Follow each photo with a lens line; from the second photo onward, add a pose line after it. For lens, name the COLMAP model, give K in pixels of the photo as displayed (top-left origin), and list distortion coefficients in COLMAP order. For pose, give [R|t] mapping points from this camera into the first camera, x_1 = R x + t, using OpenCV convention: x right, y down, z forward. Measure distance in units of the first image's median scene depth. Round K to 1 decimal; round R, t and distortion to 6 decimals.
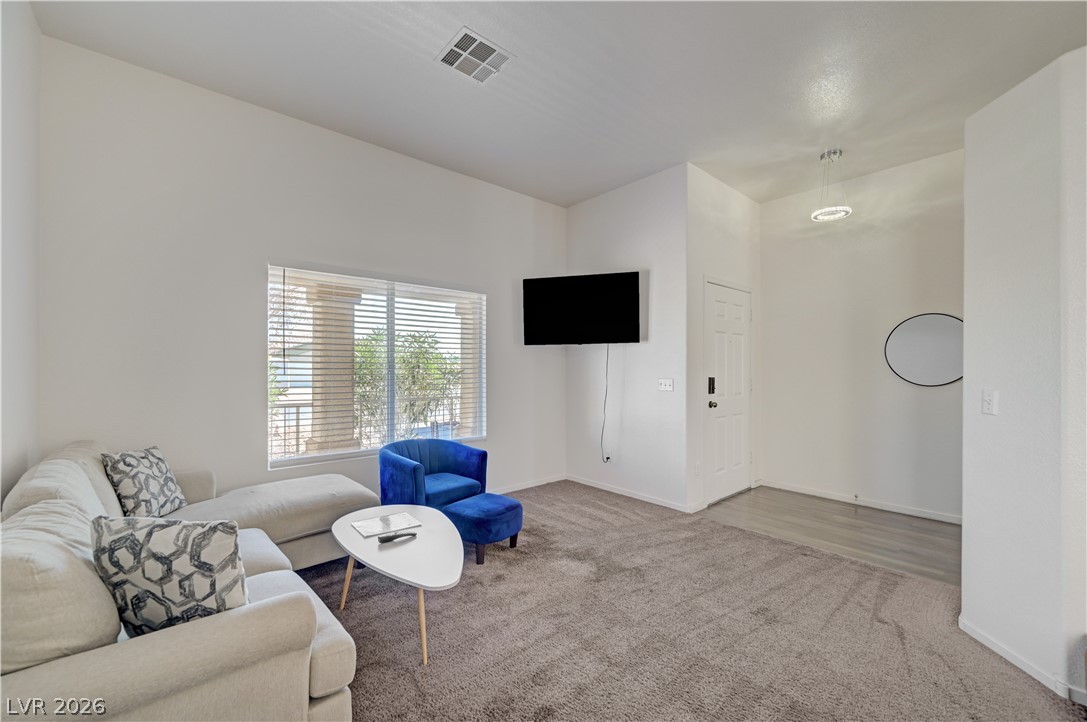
lens RADIAL K [[438.7, 0, 547.1], [0, 438.7, 369.5], [0, 0, 1]] dist [-0.002725, -0.000125]
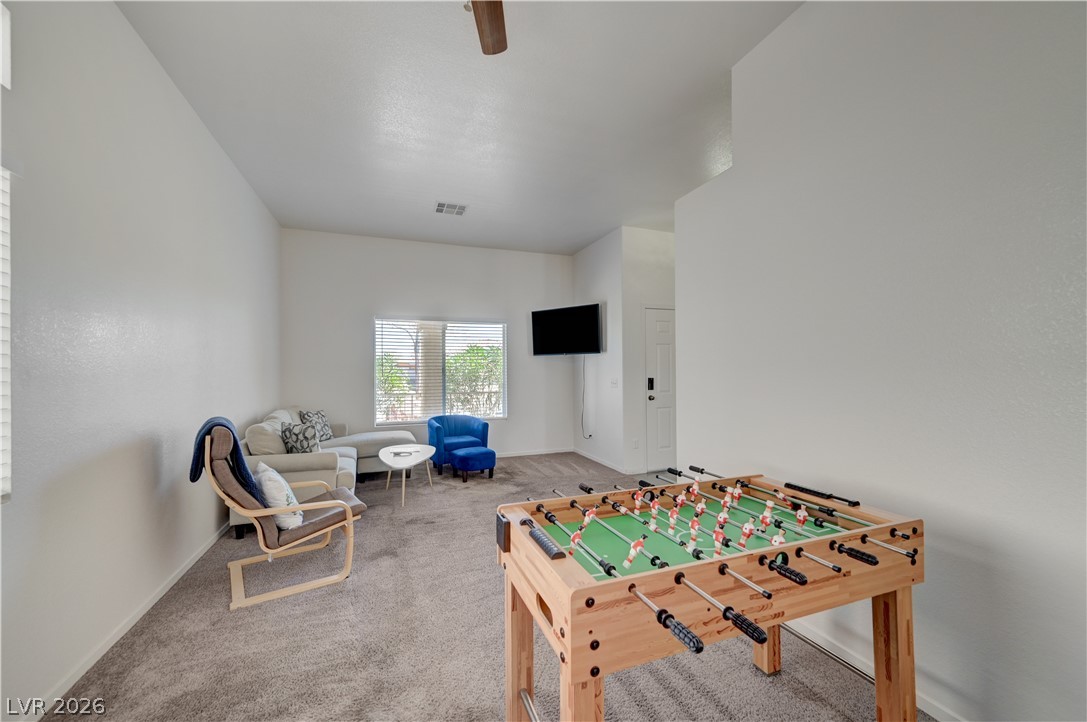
lens RADIAL K [[425.7, 0, 545.9], [0, 425.7, 368.0], [0, 0, 1]] dist [0.000123, 0.000000]
pose [[0.936401, -0.009531, -0.350803, 0.727068], [0.006947, 0.999939, -0.008625, -0.004879], [0.350864, 0.005640, 0.936409, -0.480588]]
